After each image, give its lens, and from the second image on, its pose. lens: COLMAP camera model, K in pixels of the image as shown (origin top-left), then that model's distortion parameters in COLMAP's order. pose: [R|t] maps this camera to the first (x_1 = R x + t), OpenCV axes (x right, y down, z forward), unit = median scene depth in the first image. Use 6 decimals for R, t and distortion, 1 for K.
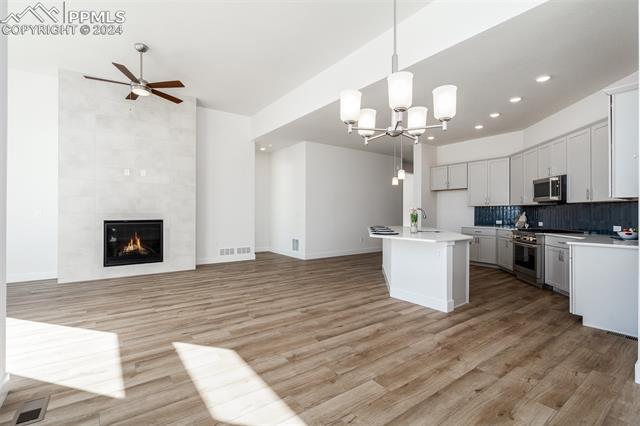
lens RADIAL K [[296.8, 0, 315.9], [0, 296.8, 212.8], [0, 0, 1]] dist [0.001199, 0.000187]
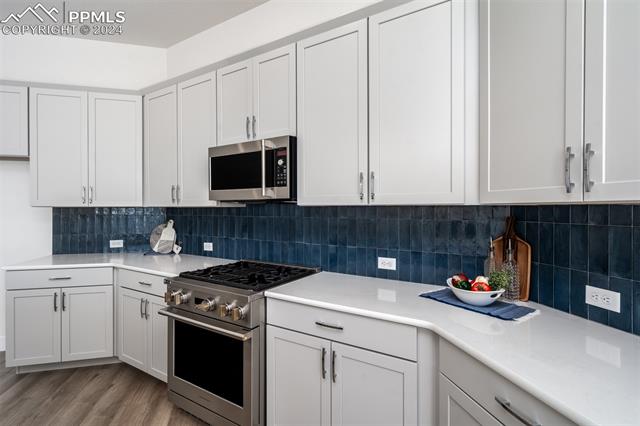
lens RADIAL K [[307.8, 0, 319.6], [0, 307.8, 210.6], [0, 0, 1]] dist [-0.001000, -0.000223]
pose [[0.384278, -0.012391, 0.923134, 0.461815], [0.001995, 0.999919, 0.012591, -0.032206], [-0.923215, -0.002996, 0.384272, 0.810720]]
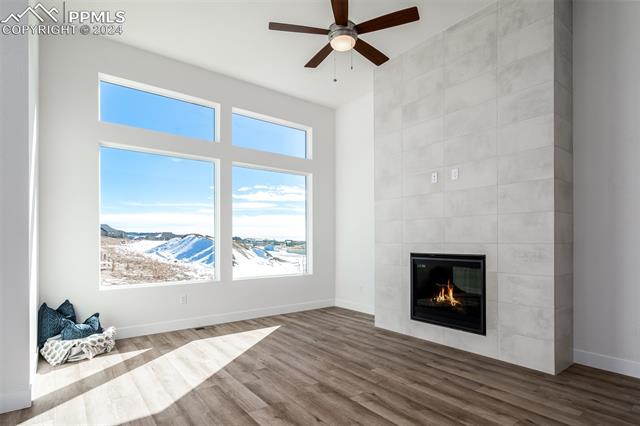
lens RADIAL K [[332.8, 0, 318.1], [0, 332.8, 241.2], [0, 0, 1]] dist [-0.000964, 0.000176]
pose [[0.027166, -0.006830, -0.999608, 0.100911], [0.002694, 0.999974, -0.006759, -0.002821], [0.999627, -0.002509, 0.027184, 0.881770]]
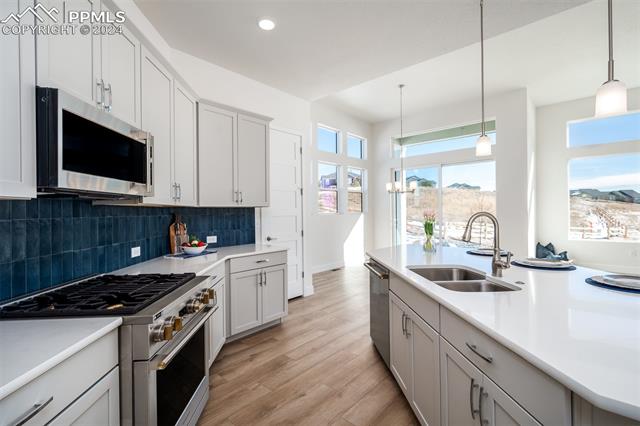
lens RADIAL K [[293.5, 0, 320.0], [0, 293.5, 213.0], [0, 0, 1]] dist [-0.000381, 0.000226]
pose [[-0.977276, 0.005495, -0.211897, 0.690504], [0.005086, 0.999984, 0.002475, -0.020399], [0.211908, 0.001341, -0.977289, 1.469803]]
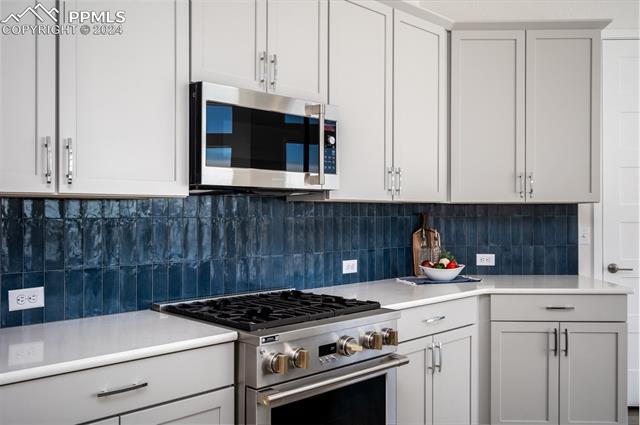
lens RADIAL K [[565.3, 0, 320.0], [0, 565.3, 212.5], [0, 0, 1]] dist [0.005712, 0.002365]
pose [[-0.799466, -0.004807, 0.600693, 0.498903], [-0.005251, 0.999986, 0.001014, -0.020942], [-0.600689, -0.002344, -0.799479, 1.488348]]
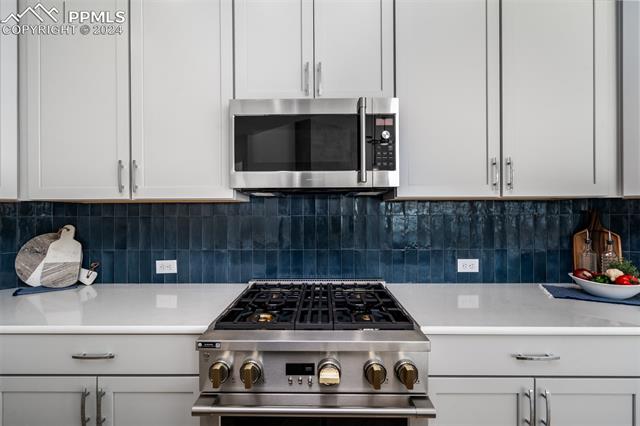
lens RADIAL K [[290.6, 0, 316.8], [0, 290.6, 211.8], [0, 0, 1]] dist [-0.002128, 0.000448]
pose [[-0.140426, -0.004290, 0.990082, 0.566683], [0.003132, 0.999984, 0.004777, -0.021264], [-0.990086, 0.003772, -0.140410, 1.128865]]
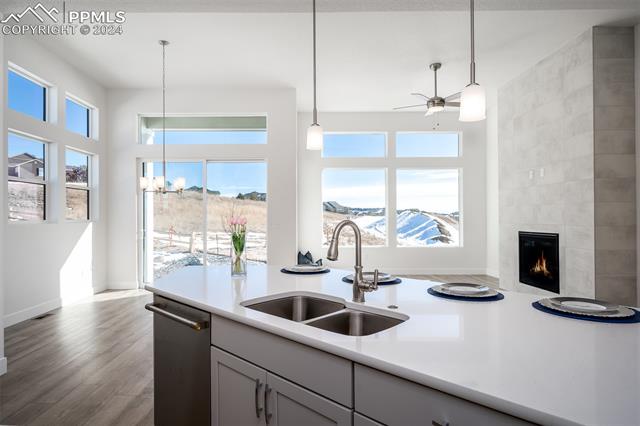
lens RADIAL K [[361.7, 0, 303.5], [0, 361.7, 215.5], [0, 0, 1]] dist [0.002520, 0.000548]
pose [[-0.587148, -0.008082, -0.809440, 0.721322], [0.000448, 0.999947, -0.010310, -0.020320], [0.809480, -0.006416, -0.587113, 1.311596]]
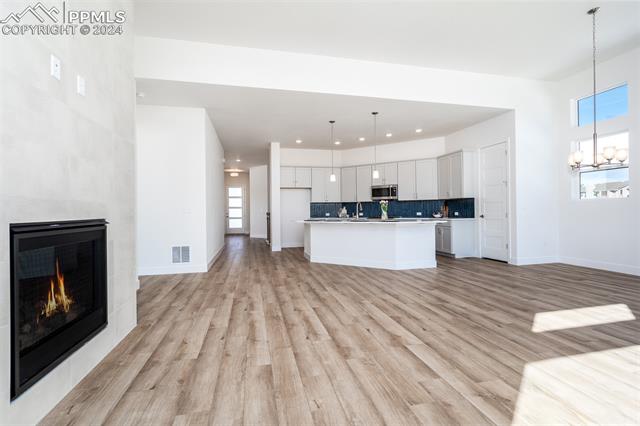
lens RADIAL K [[296.5, 0, 319.1], [0, 296.5, 211.0], [0, 0, 1]] dist [-0.001460, 0.000312]
pose [[0.388846, -0.009875, 0.921250, -0.995235], [0.013313, 0.999898, 0.005099, 0.013861], [-0.921207, 0.010281, 0.388938, 0.749114]]
